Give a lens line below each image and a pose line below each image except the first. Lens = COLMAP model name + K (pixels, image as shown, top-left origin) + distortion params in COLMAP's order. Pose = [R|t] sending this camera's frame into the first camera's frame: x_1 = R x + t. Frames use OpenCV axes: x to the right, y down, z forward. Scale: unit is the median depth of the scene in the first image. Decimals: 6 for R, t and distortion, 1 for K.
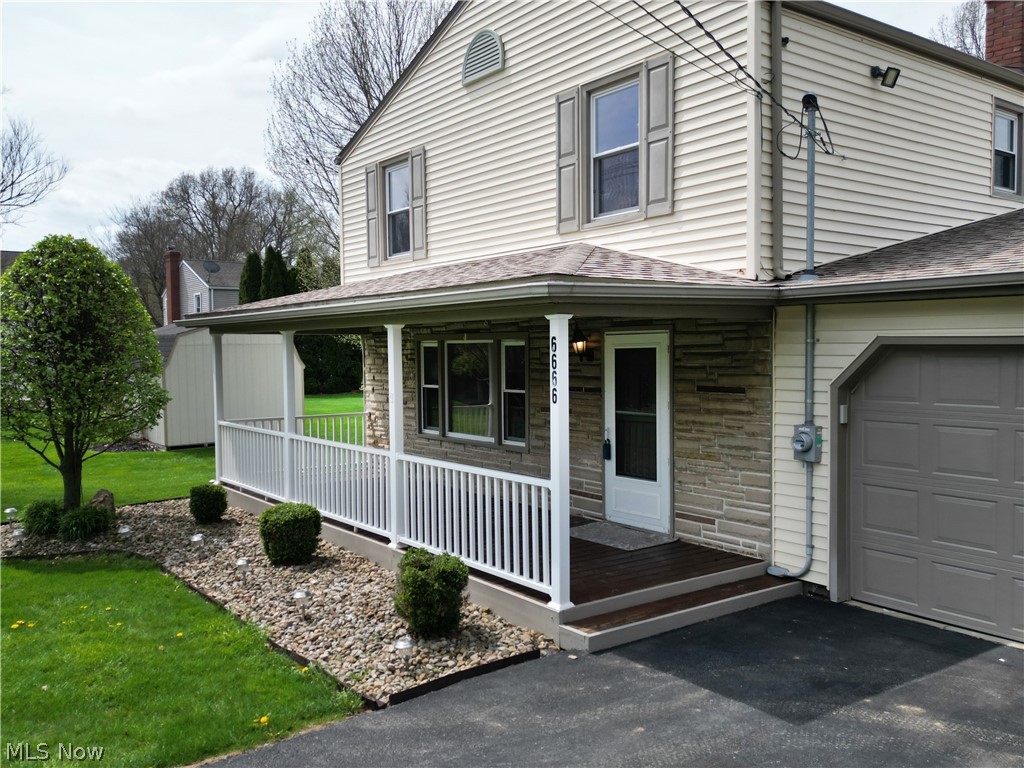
lens RADIAL K [[854.2, 0, 509.4], [0, 854.2, 384.1], [0, 0, 1]] dist [-0.006095, -0.002318]
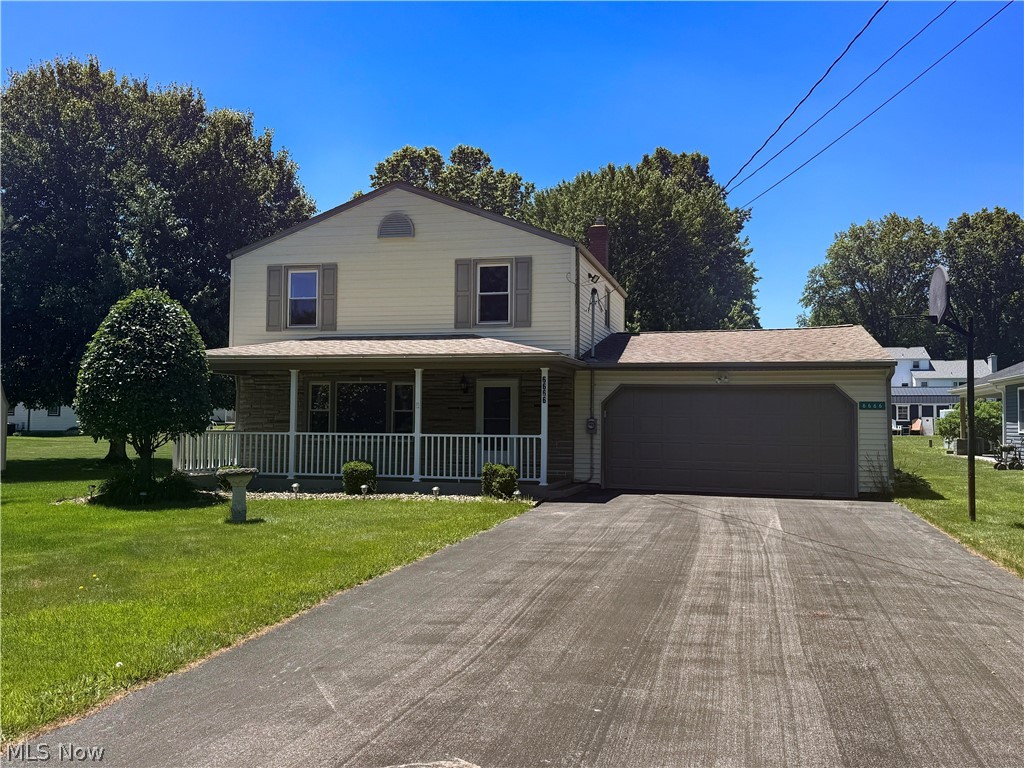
lens RADIAL K [[854.2, 0, 514.0], [0, 854.2, 383.2], [0, 0, 1]] dist [-0.006095, -0.002318]
pose [[0.747106, 0.044111, 0.663239, -1.400535], [0.013028, 0.996632, -0.080960, 0.136877], [-0.664577, 0.069127, 0.744016, -0.670444]]
